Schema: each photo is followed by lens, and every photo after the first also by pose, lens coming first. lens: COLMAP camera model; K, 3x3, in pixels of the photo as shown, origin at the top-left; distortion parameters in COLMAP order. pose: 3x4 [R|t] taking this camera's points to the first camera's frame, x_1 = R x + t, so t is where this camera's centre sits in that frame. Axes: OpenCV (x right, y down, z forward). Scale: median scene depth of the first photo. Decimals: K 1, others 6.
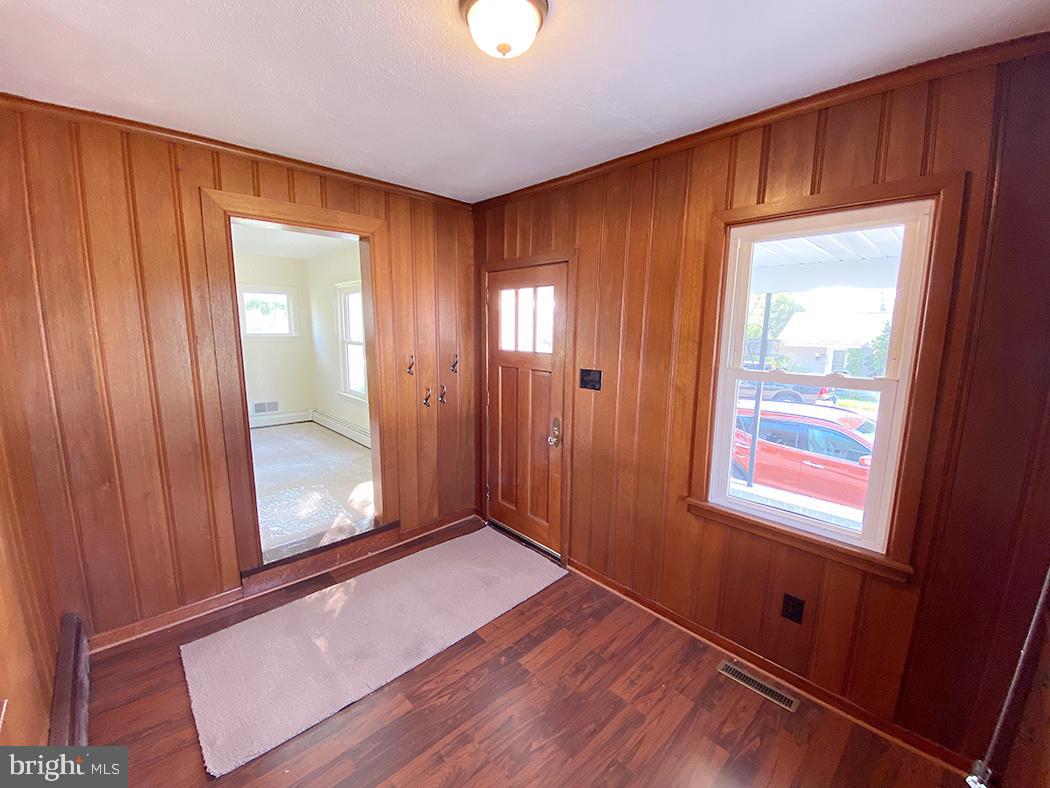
lens RADIAL K [[435.2, 0, 525.8], [0, 435.2, 391.0], [0, 0, 1]] dist [-0.002528, -0.000392]
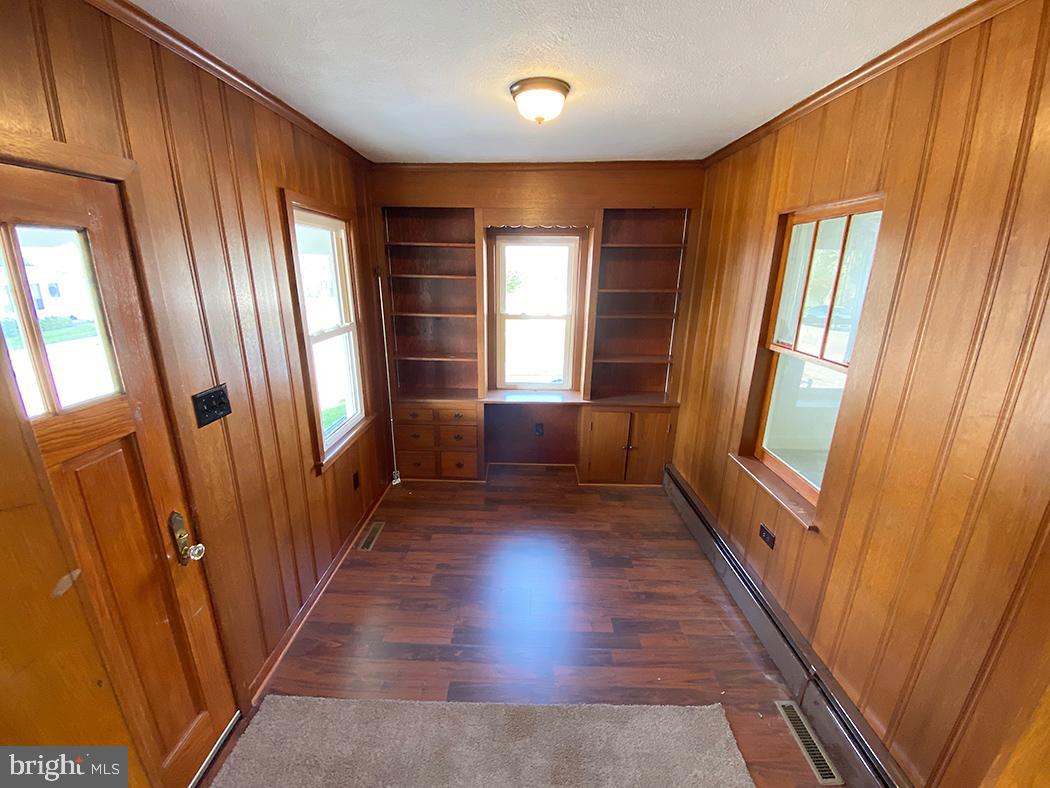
lens RADIAL K [[435.2, 0, 522.6], [0, 435.2, 396.5], [0, 0, 1]] dist [-0.002528, -0.000392]
pose [[-0.713237, -0.209534, 0.668871, -0.650801], [0.091991, 0.918035, 0.385681, -0.258743], [-0.694860, 0.336612, -0.635501, 1.260280]]
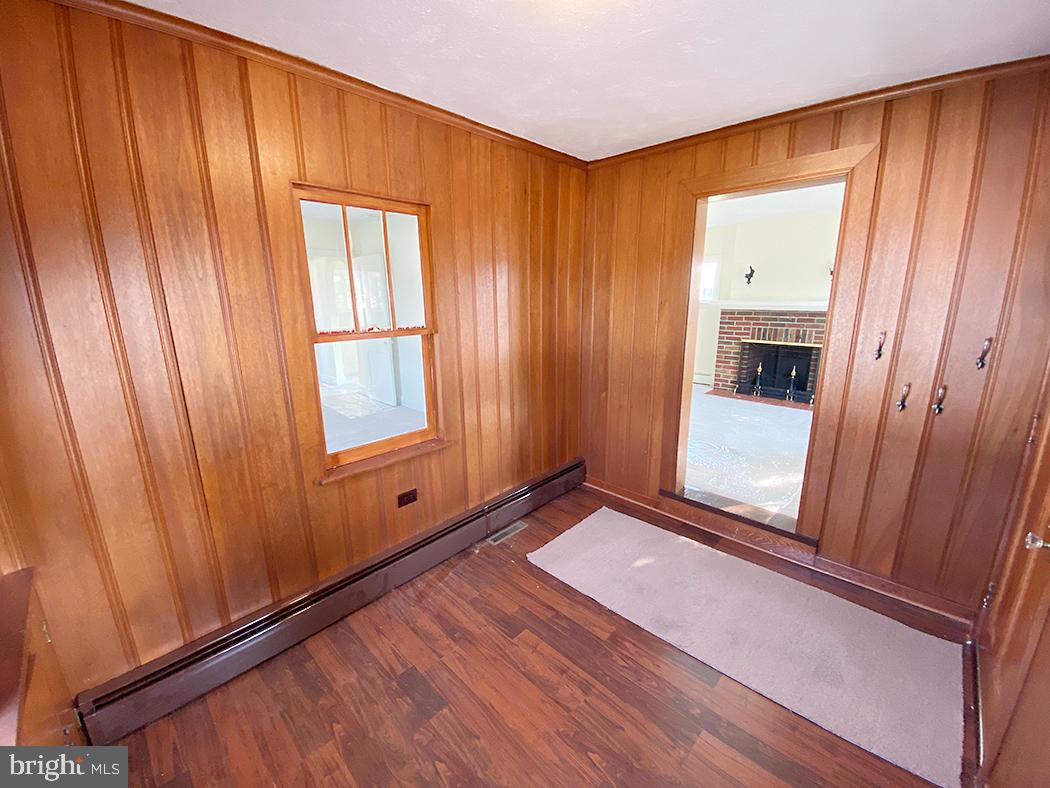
lens RADIAL K [[435.2, 0, 523.7], [0, 435.2, 394.2], [0, 0, 1]] dist [-0.002528, -0.000392]
pose [[0.048124, 0.218837, -0.974574, 0.558780], [-0.147038, 0.966627, 0.209792, -0.067660], [0.987959, 0.133203, 0.078695, 0.517288]]
